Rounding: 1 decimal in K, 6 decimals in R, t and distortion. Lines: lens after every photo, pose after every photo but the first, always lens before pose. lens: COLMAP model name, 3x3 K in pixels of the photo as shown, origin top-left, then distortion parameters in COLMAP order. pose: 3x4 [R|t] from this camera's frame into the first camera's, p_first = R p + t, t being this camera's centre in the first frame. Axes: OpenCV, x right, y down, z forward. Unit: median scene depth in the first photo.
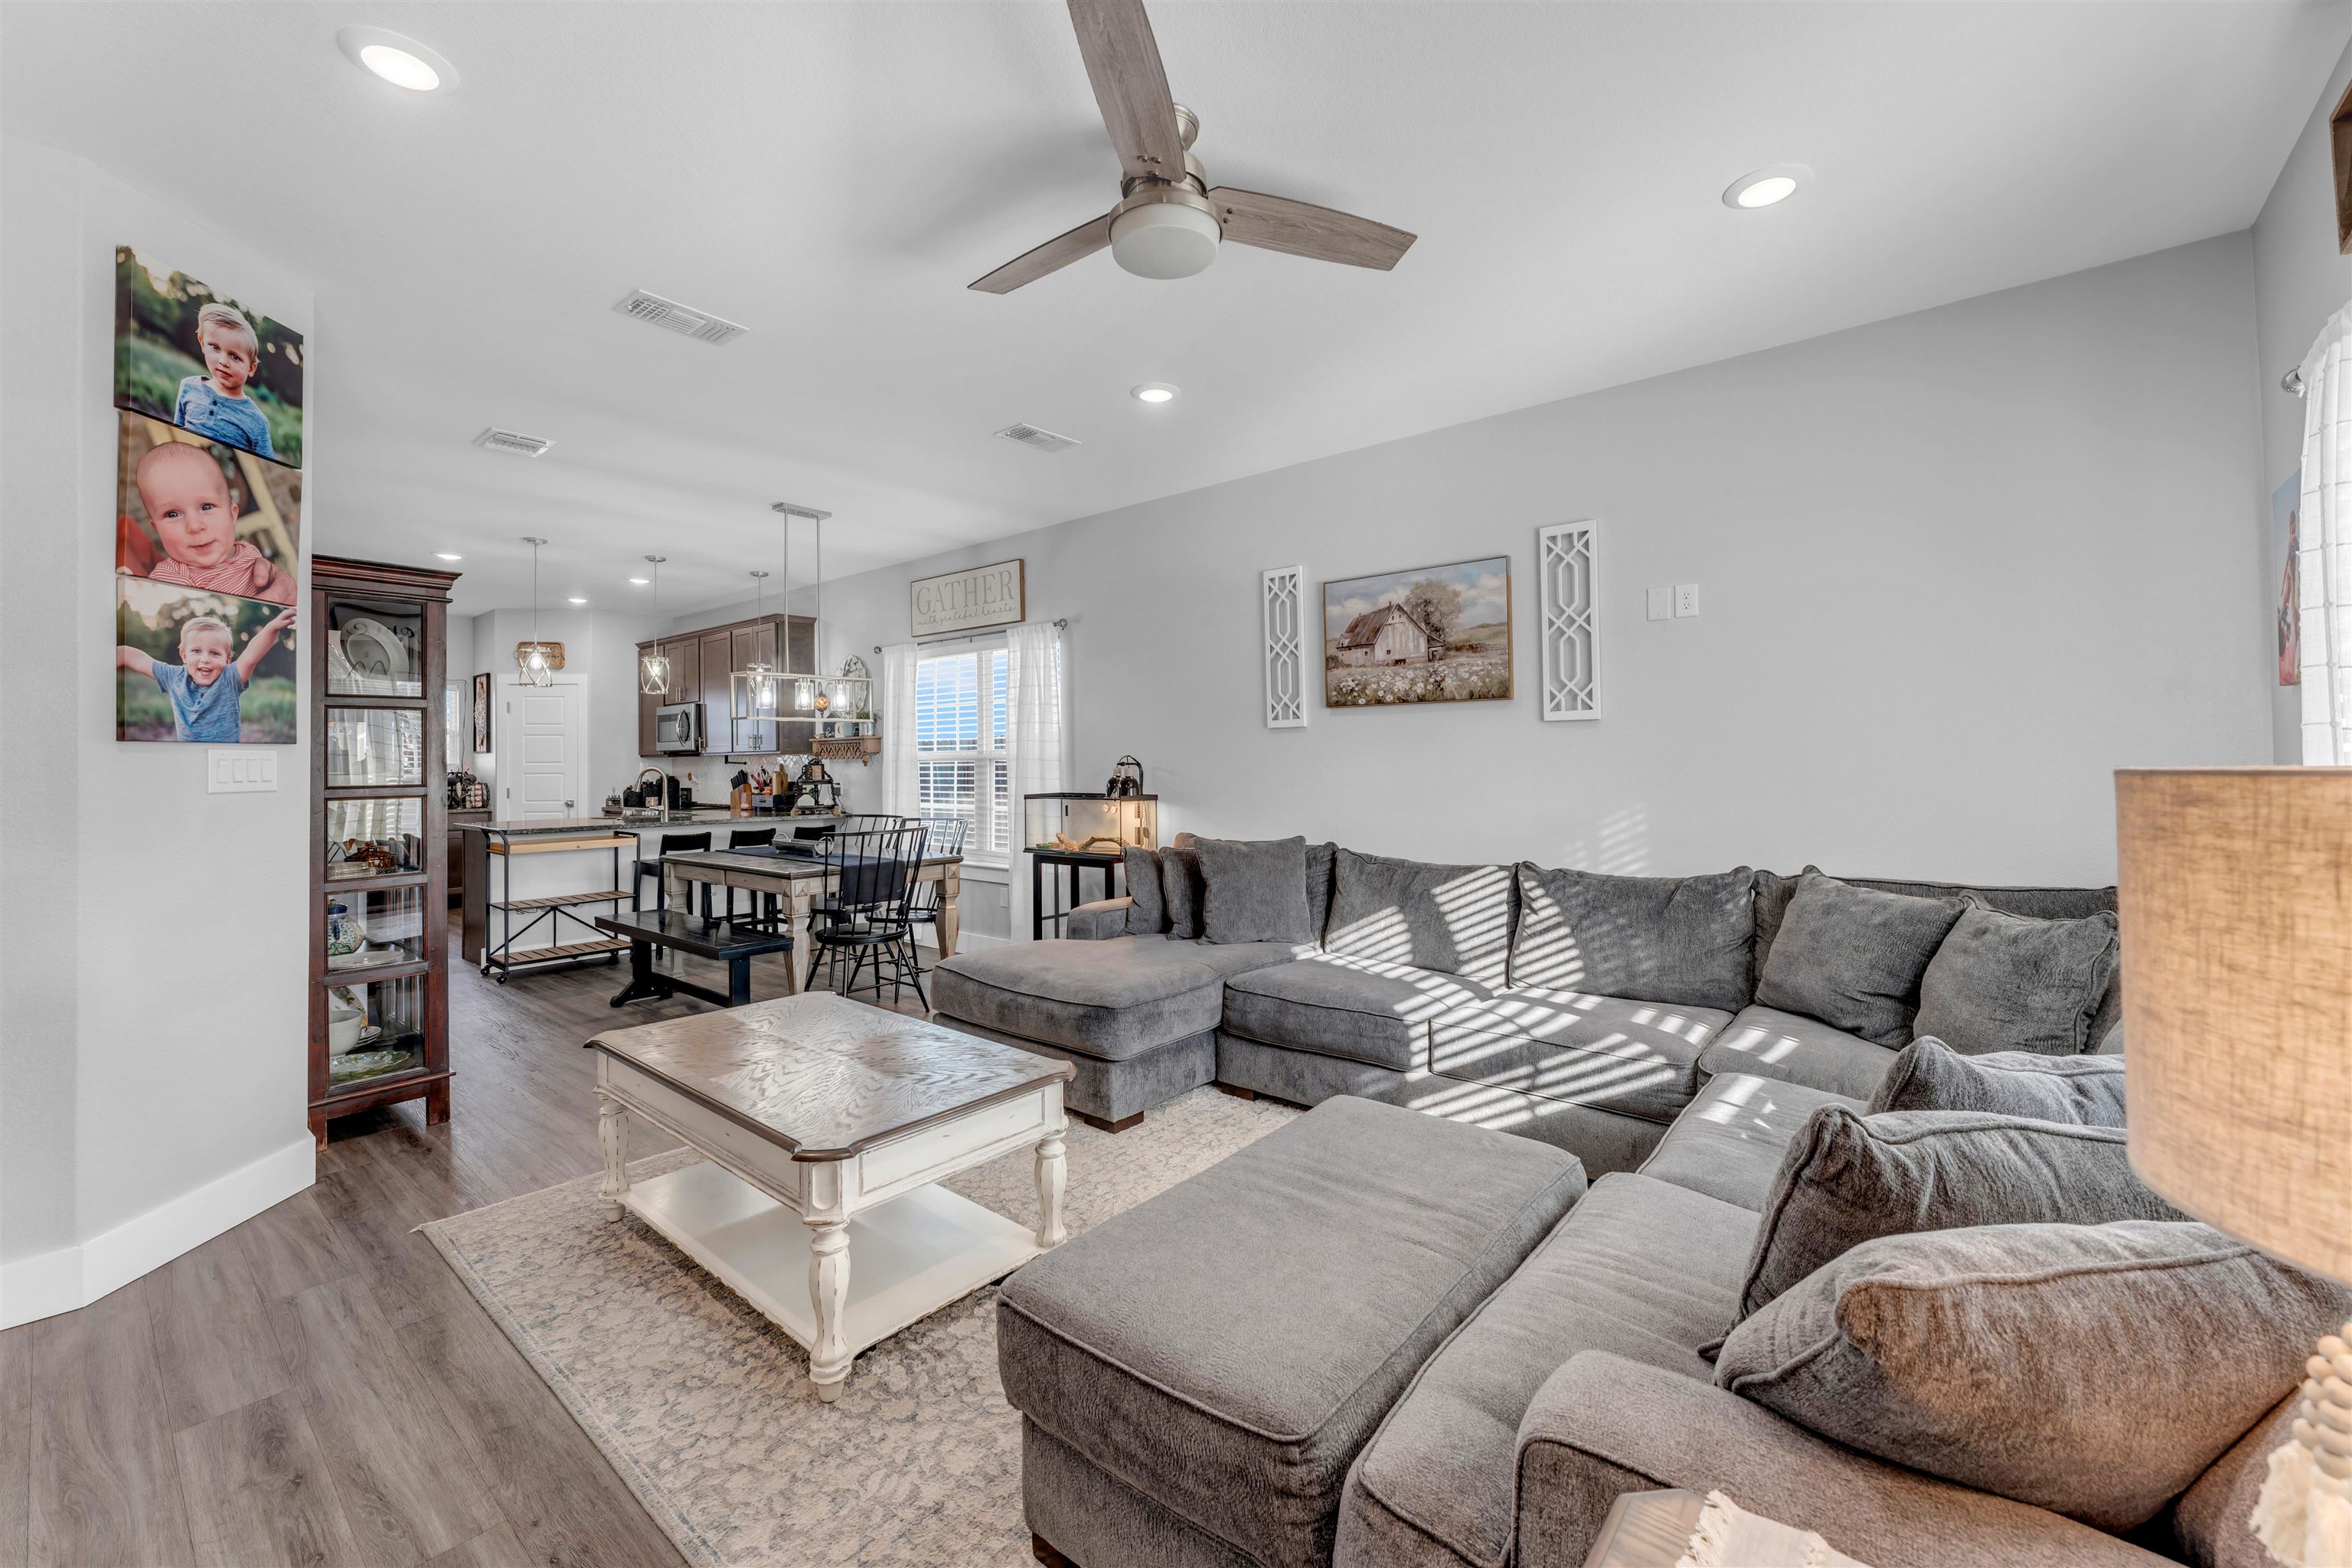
lens RADIAL K [[966.3, 0, 1155.9], [0, 966.3, 744.8], [0, 0, 1]] dist [0.000901, -0.000060]
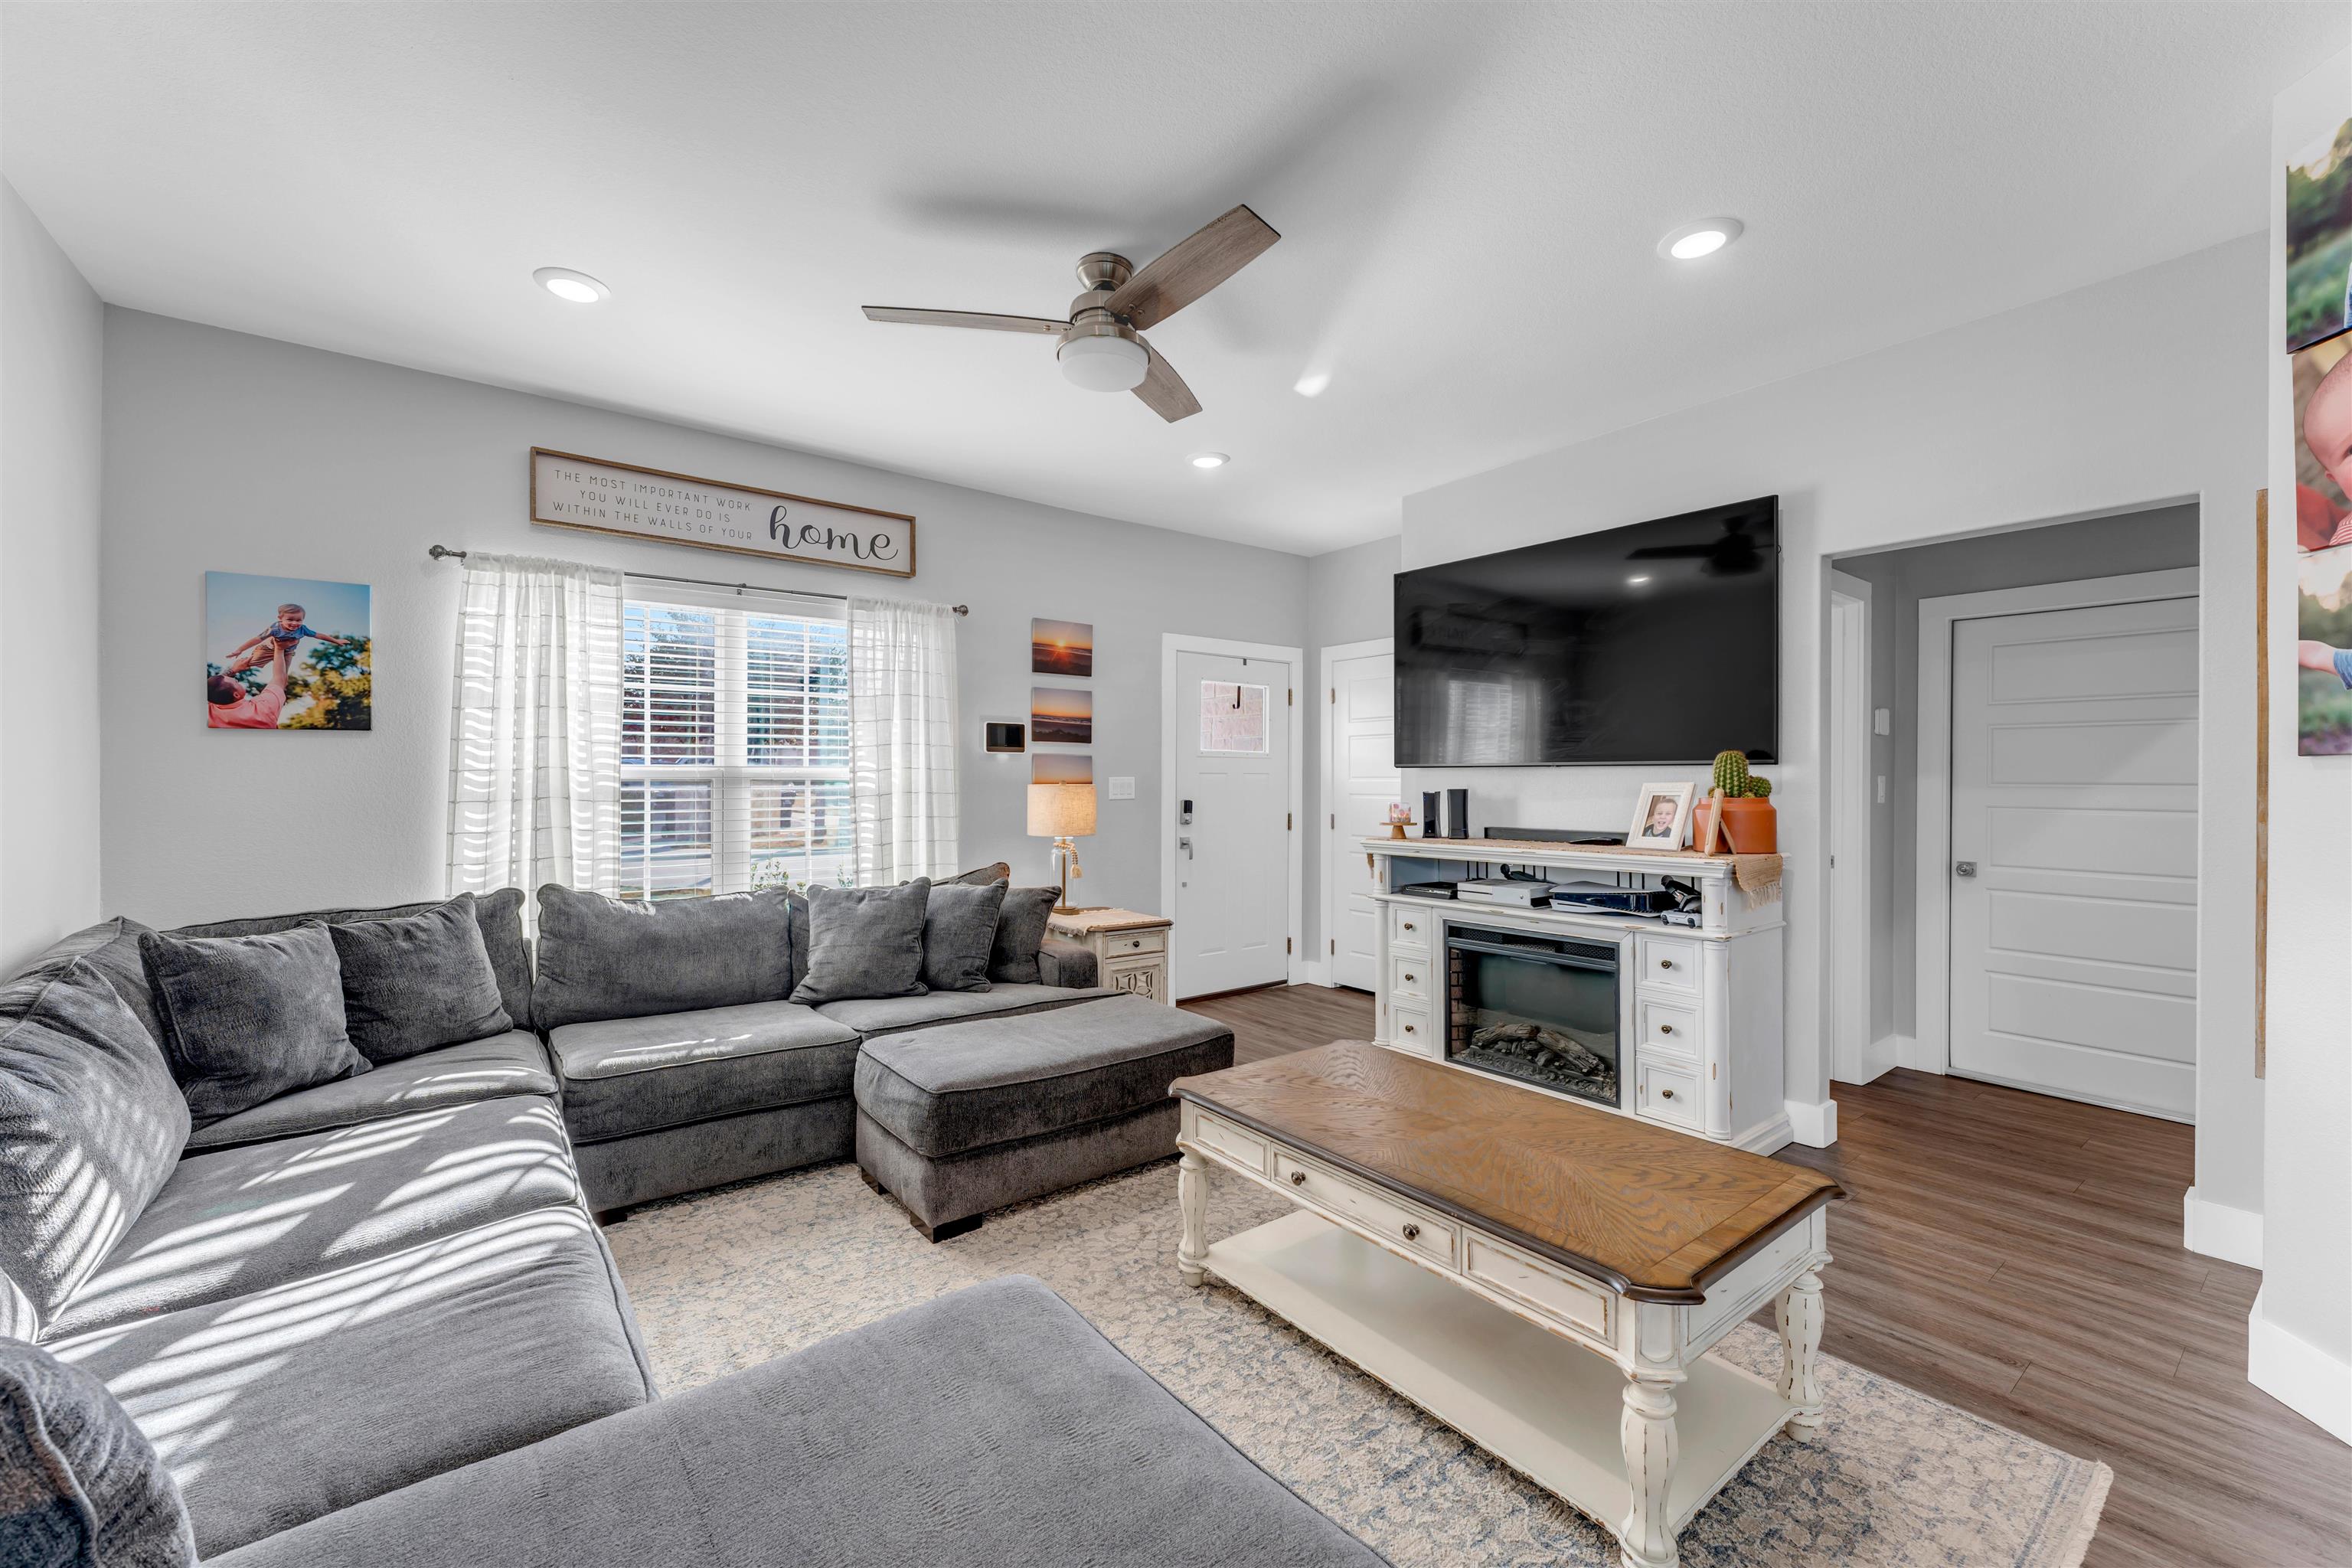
lens RADIAL K [[928.4, 0, 1176.0], [0, 928.4, 784.0], [0, 0, 1]] dist [0.002663, -0.004170]
pose [[-0.978918, 0.004227, 0.204208, -0.248803], [0.001185, 0.999887, -0.015016, 0.026558], [-0.204248, -0.014458, -0.978812, 1.700992]]
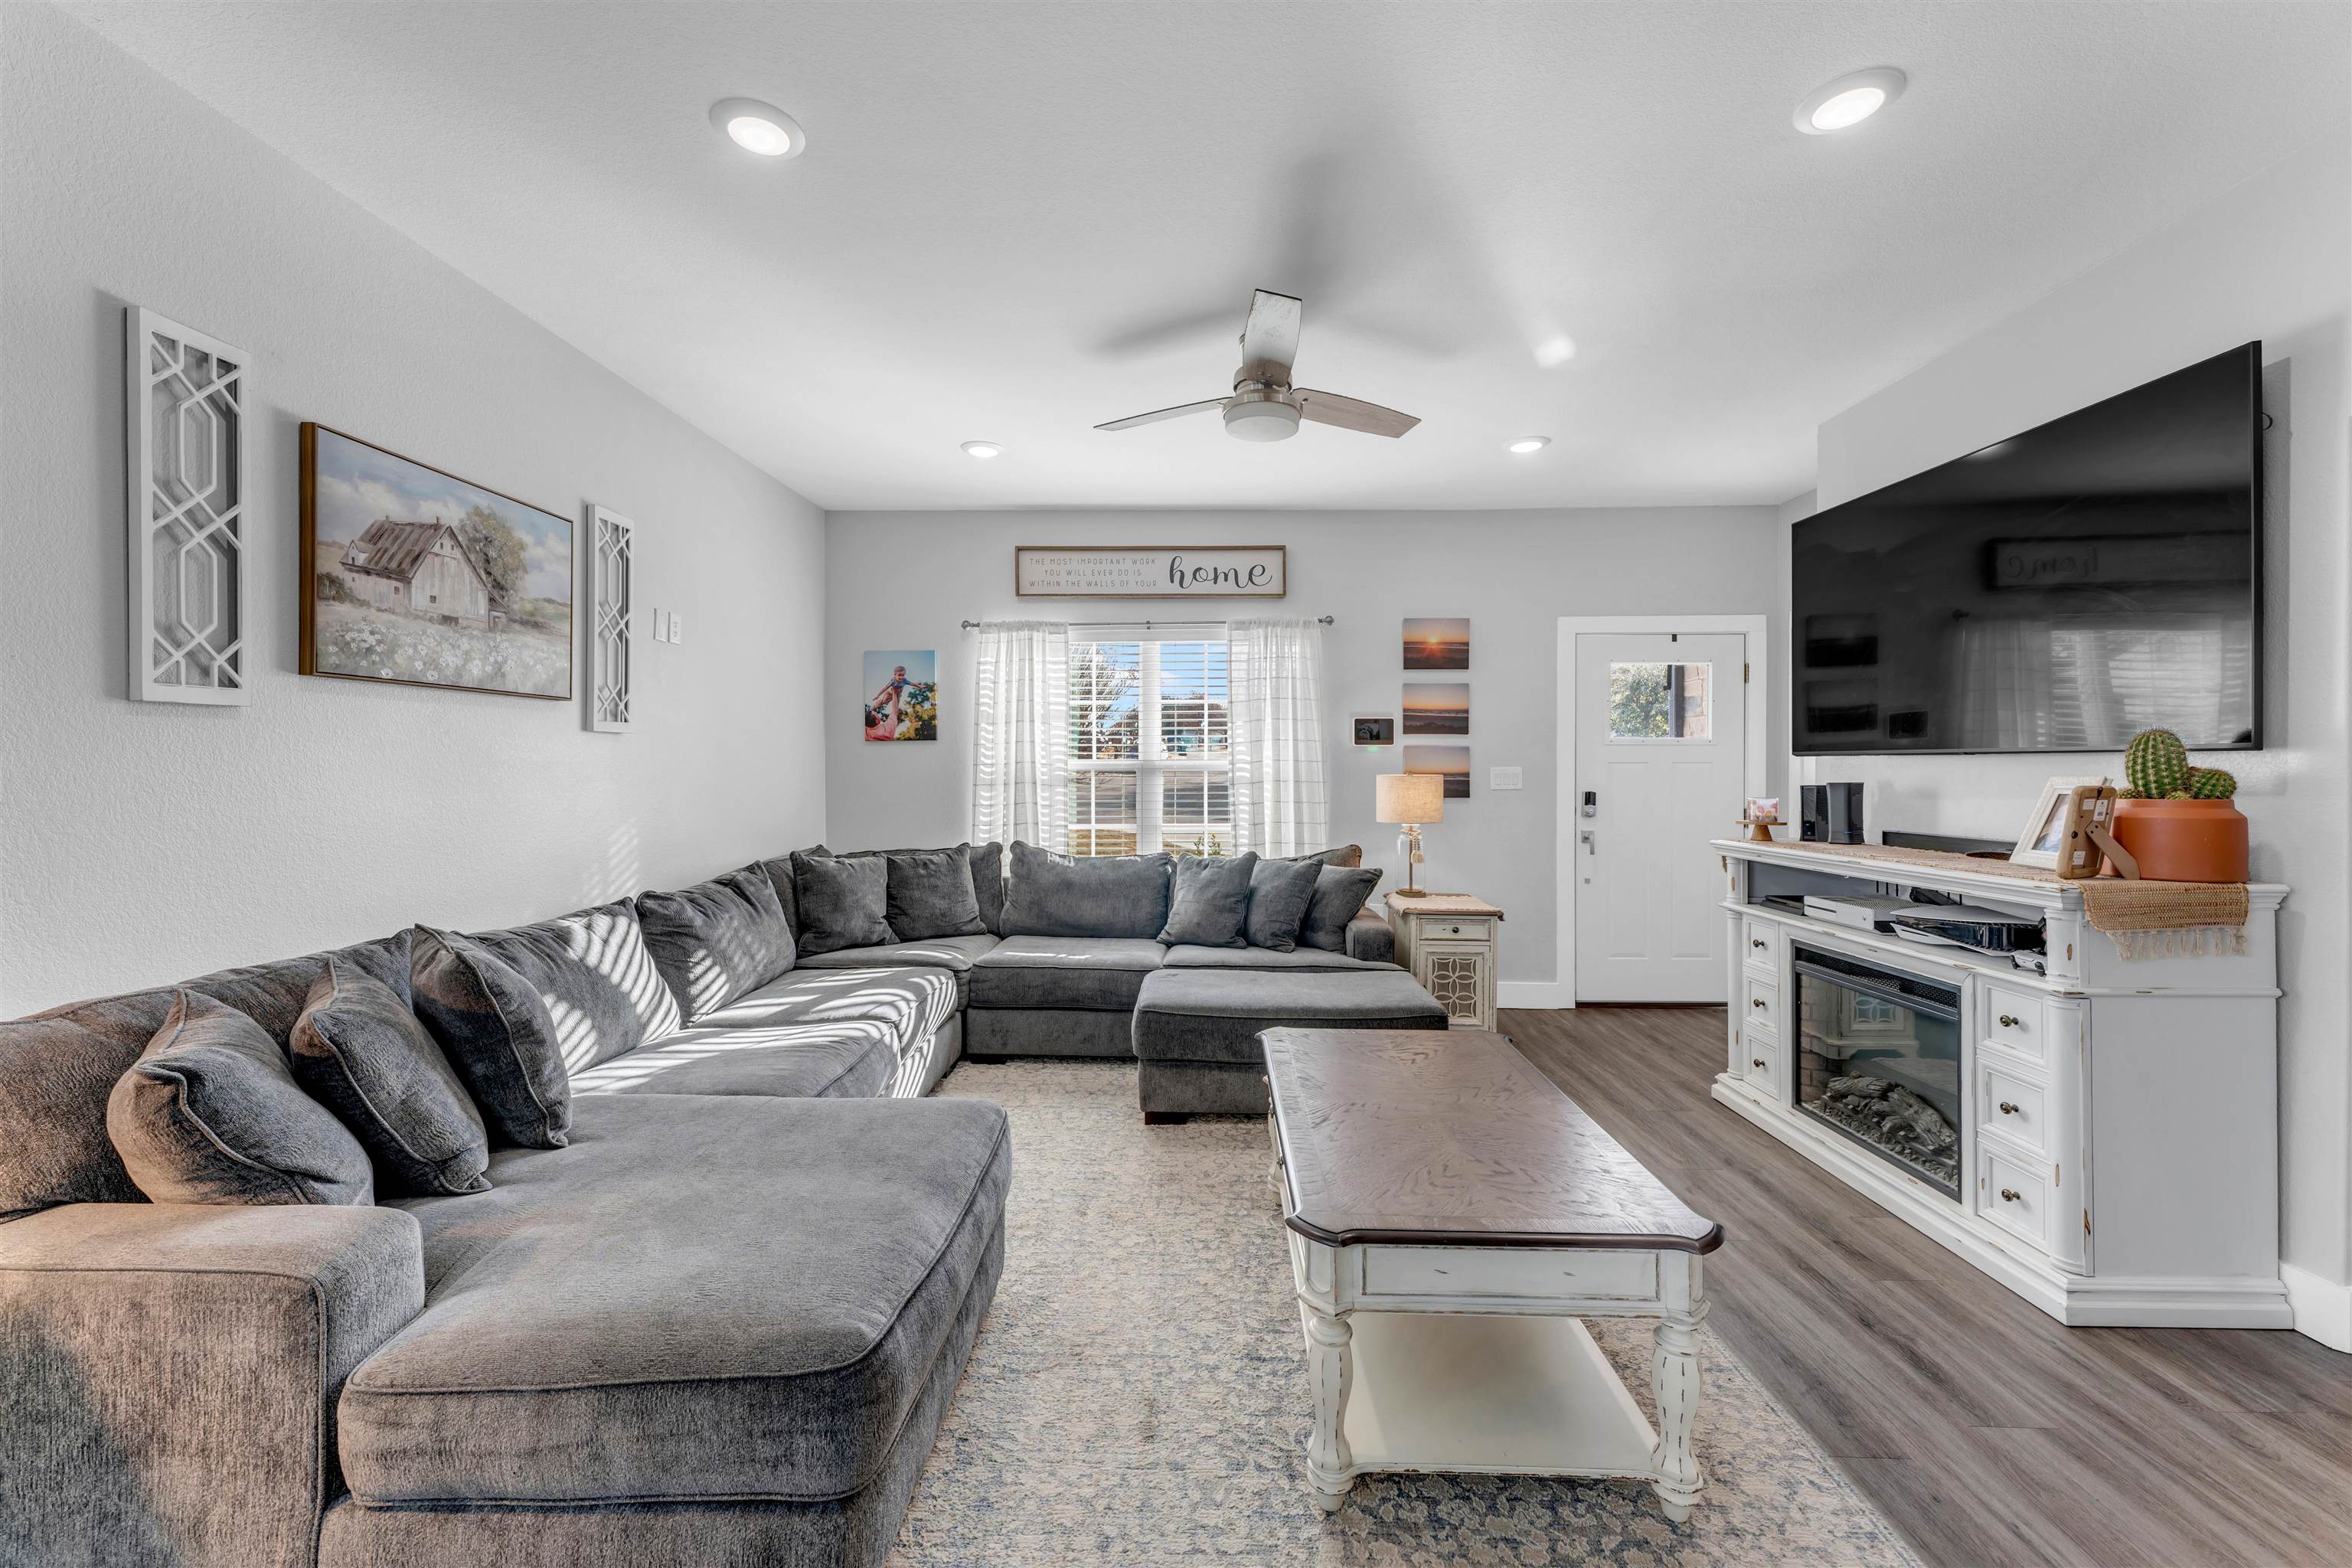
lens RADIAL K [[934.0, 0, 1183.9], [0, 934.0, 774.0], [0, 0, 1]] dist [0.000416, -0.000084]
pose [[-0.632961, 0.000488, 0.774184, -0.798541], [-0.010161, 0.999908, -0.008938, 0.021533], [-0.774117, -0.013524, -0.632898, 1.579599]]
